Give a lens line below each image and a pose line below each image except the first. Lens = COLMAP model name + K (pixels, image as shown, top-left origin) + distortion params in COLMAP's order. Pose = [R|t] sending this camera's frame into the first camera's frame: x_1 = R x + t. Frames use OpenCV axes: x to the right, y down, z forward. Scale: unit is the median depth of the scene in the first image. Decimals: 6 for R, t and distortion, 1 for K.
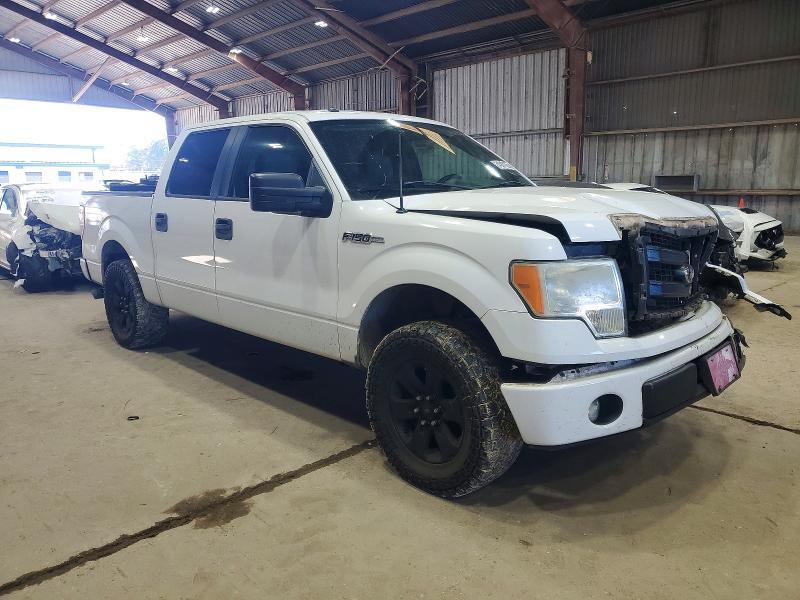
lens RADIAL K [[622.5, 0, 397.4], [0, 622.5, 299.1], [0, 0, 1]] dist [0.021575, -0.014349]
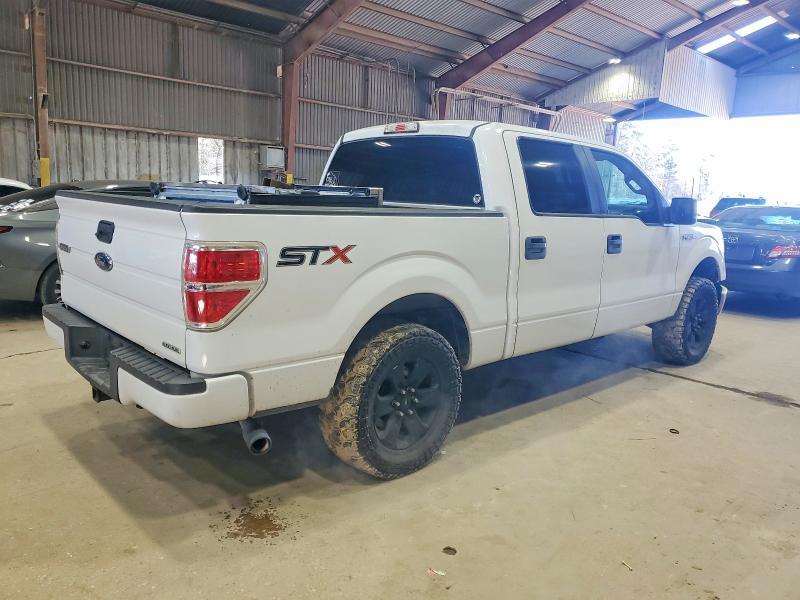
lens RADIAL K [[622.5, 0, 397.4], [0, 622.5, 299.1], [0, 0, 1]] dist [0.021575, -0.014349]
pose [[0.008471, -0.162341, 0.986698, -1.248769], [0.139164, 0.977323, 0.159603, -0.223251], [-0.990233, 0.135960, 0.030871, 1.230456]]
